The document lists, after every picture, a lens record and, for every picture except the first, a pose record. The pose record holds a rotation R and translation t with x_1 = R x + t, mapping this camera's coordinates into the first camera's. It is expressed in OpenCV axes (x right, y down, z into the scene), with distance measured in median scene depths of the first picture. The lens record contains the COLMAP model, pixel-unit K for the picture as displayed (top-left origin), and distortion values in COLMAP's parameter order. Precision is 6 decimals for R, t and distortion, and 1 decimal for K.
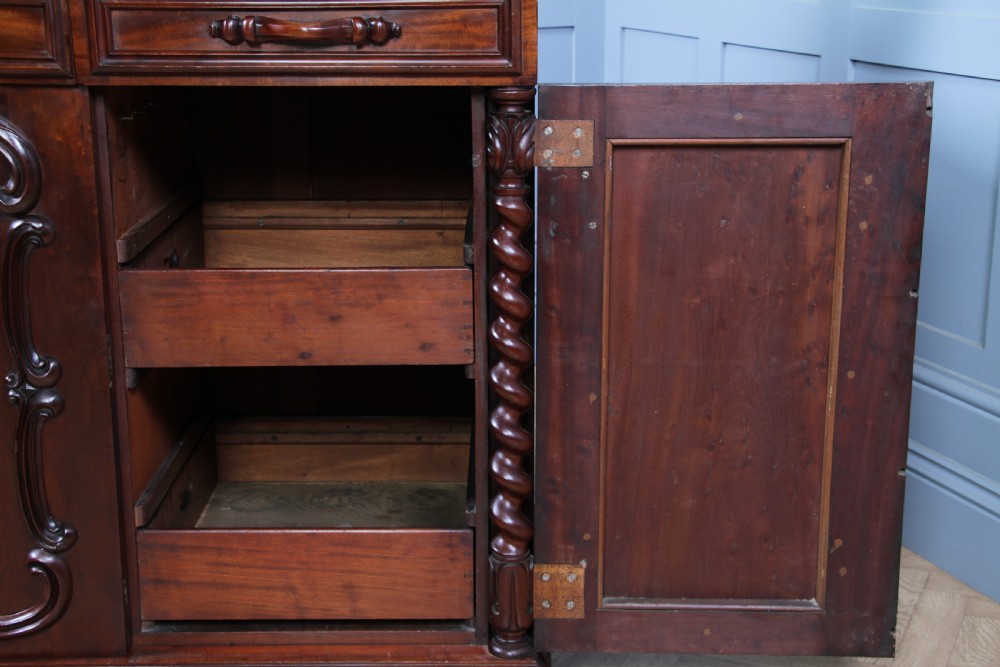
lens RADIAL K [[1630.7, 0, 500.0], [0, 1630.7, 333.5], [0, 0, 1]] dist [0.132774, 0.096912]
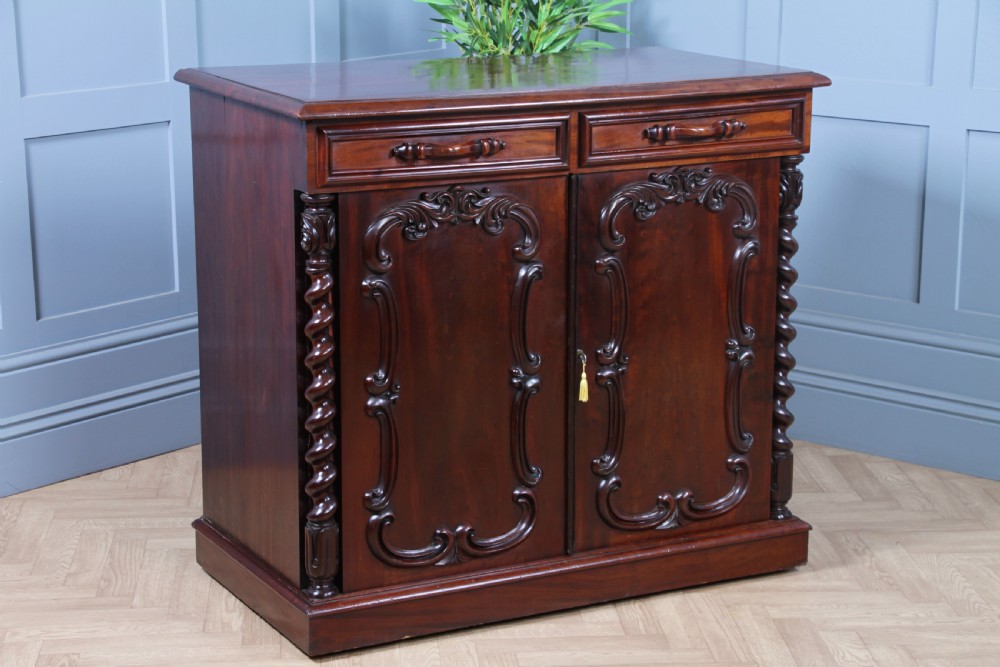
lens RADIAL K [[2180.7, 0, 500.0], [0, 2180.7, 333.5], [0, 0, 1]] dist [0.303293, 0.221945]
pose [[0.874806, -0.103226, 0.473348, -1.280833], [0.124480, 0.992128, -0.013695, 0.019597], [-0.468208, 0.070903, 0.880769, -0.770466]]
